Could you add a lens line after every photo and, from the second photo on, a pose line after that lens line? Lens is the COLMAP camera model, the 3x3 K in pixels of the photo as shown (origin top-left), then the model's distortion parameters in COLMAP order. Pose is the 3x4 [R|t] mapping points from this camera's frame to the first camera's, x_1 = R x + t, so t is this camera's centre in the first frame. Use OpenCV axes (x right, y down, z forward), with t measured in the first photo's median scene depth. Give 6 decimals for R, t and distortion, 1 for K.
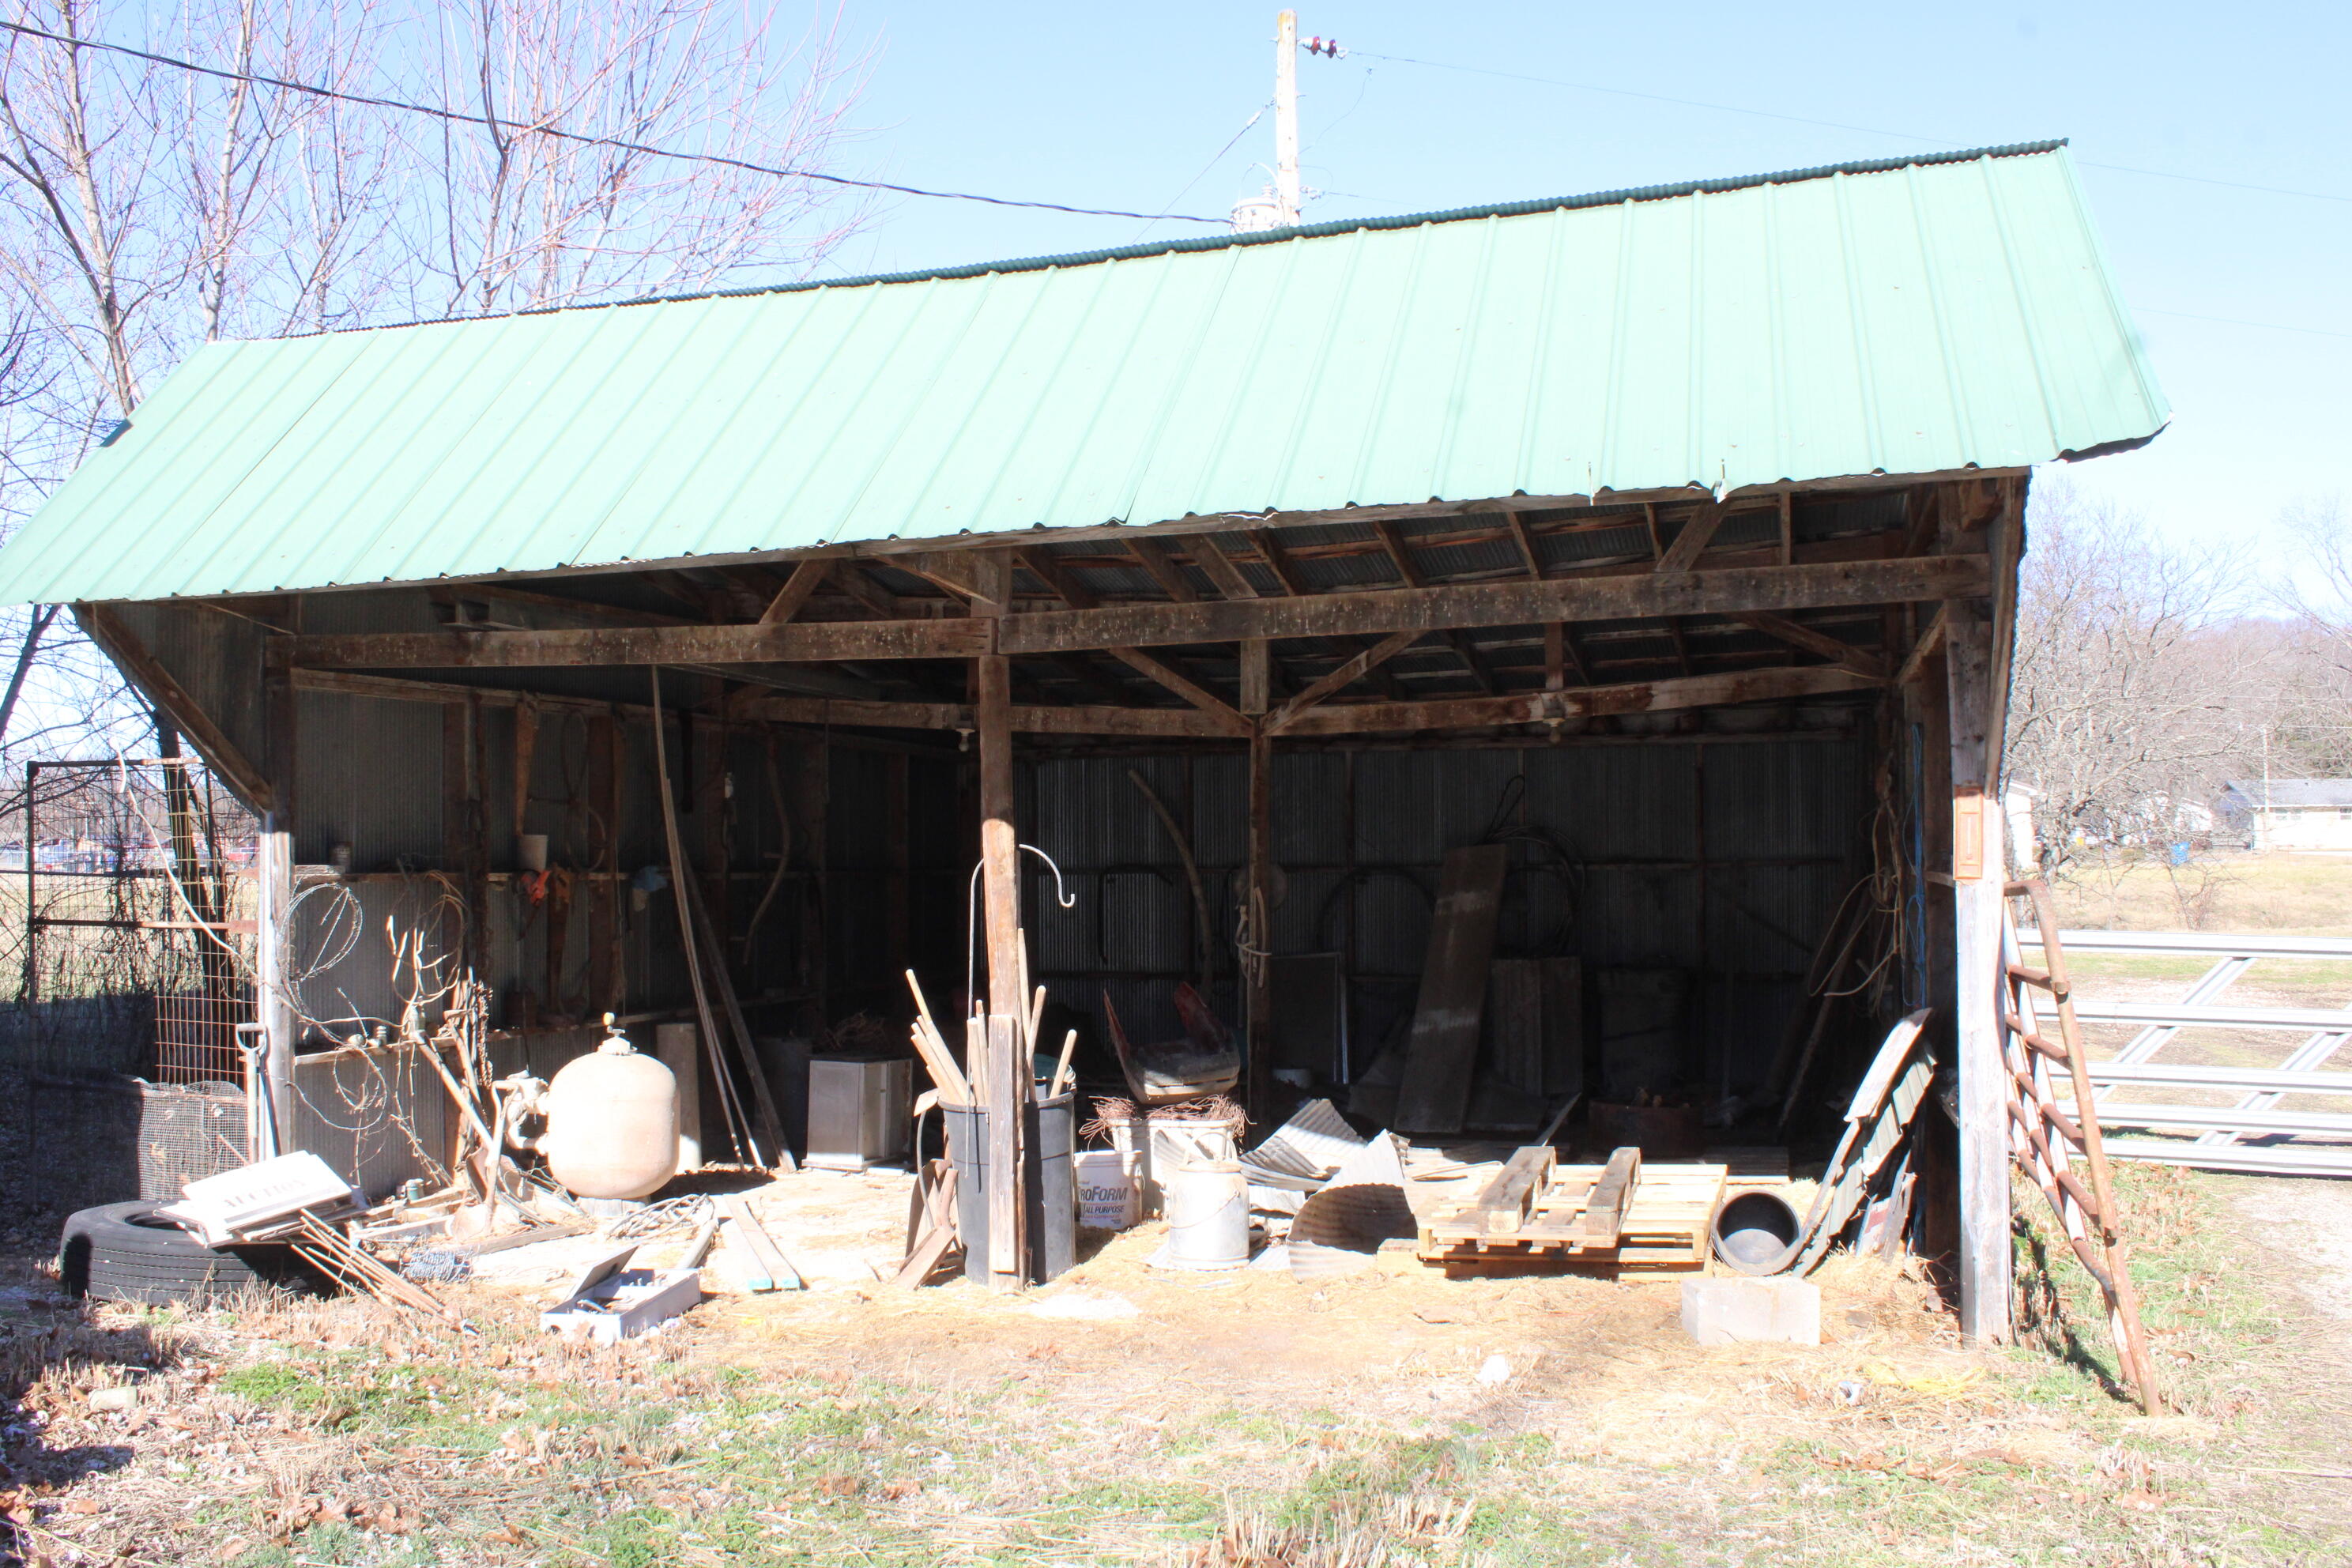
lens RADIAL K [[1996.6, 0, 1178.7], [0, 1996.6, 764.9], [0, 0, 1]] dist [-0.155127, 0.112168]
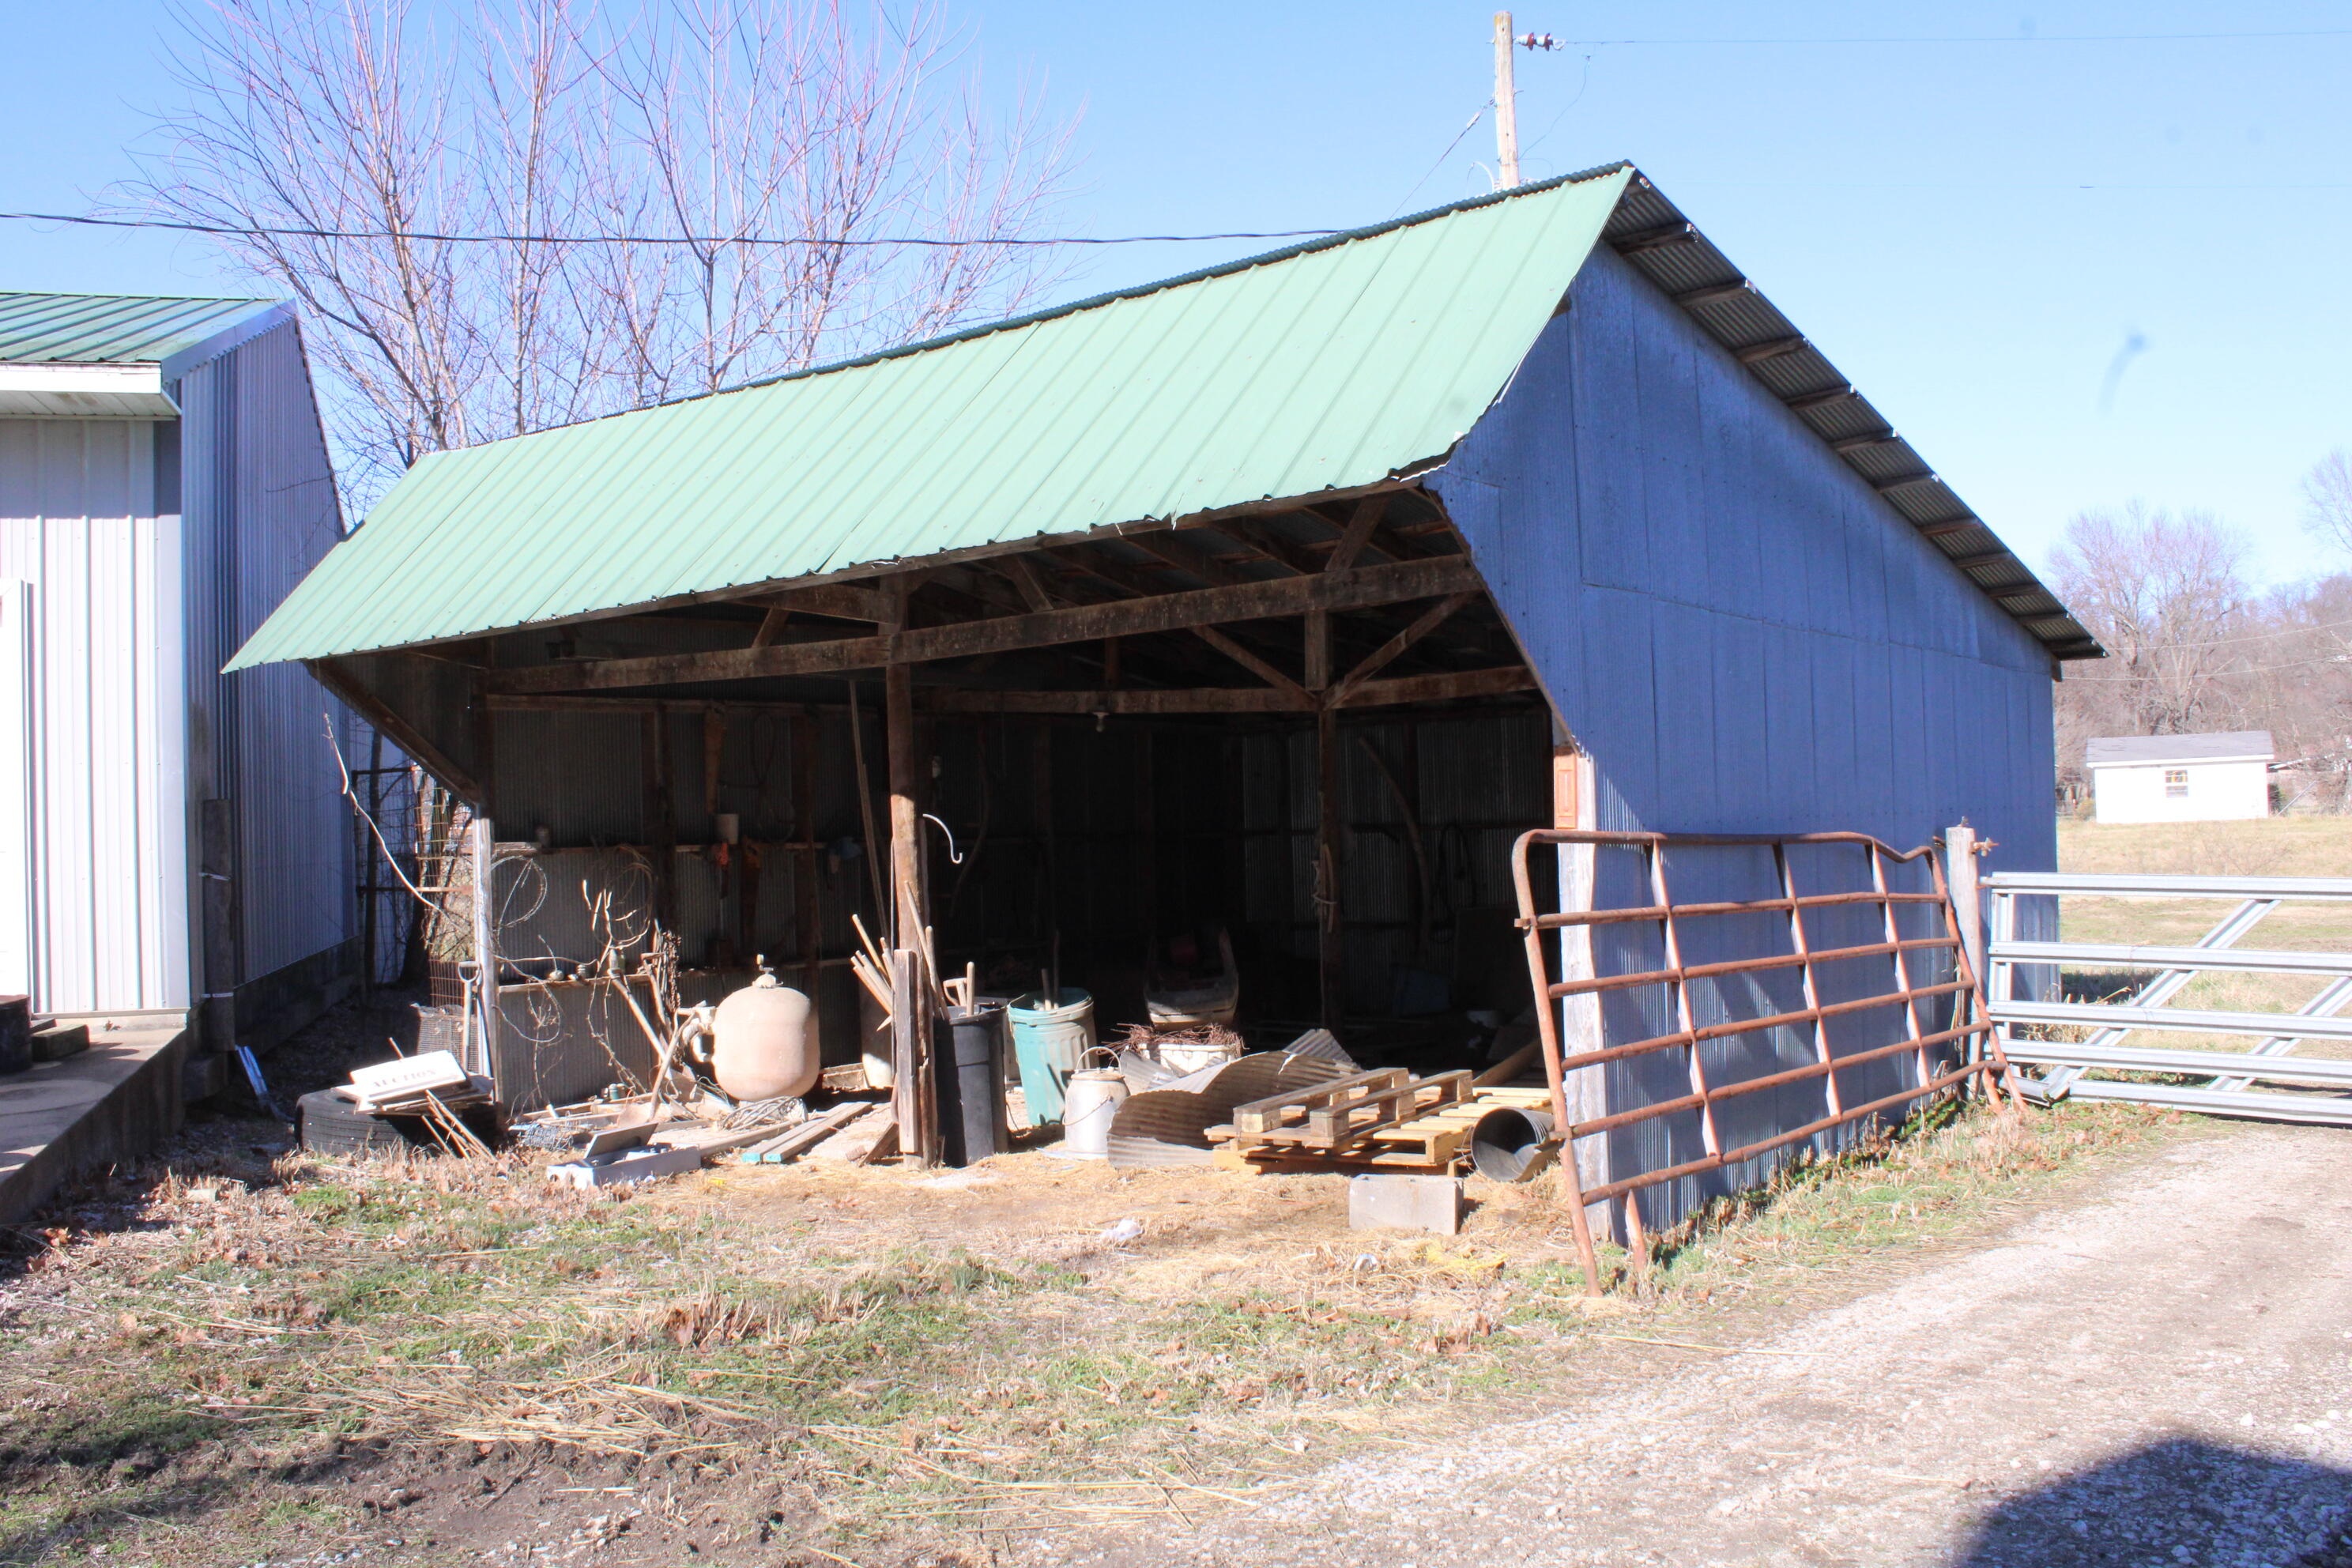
lens RADIAL K [[1996.6, 0, 1173.3], [0, 1996.6, 766.9], [0, 0, 1]] dist [-0.155127, 0.112168]
pose [[0.944012, -0.031546, -0.328401, 0.400048], [0.038147, 0.999179, 0.013678, -0.000890], [0.327699, -0.025440, 0.944439, -0.109372]]
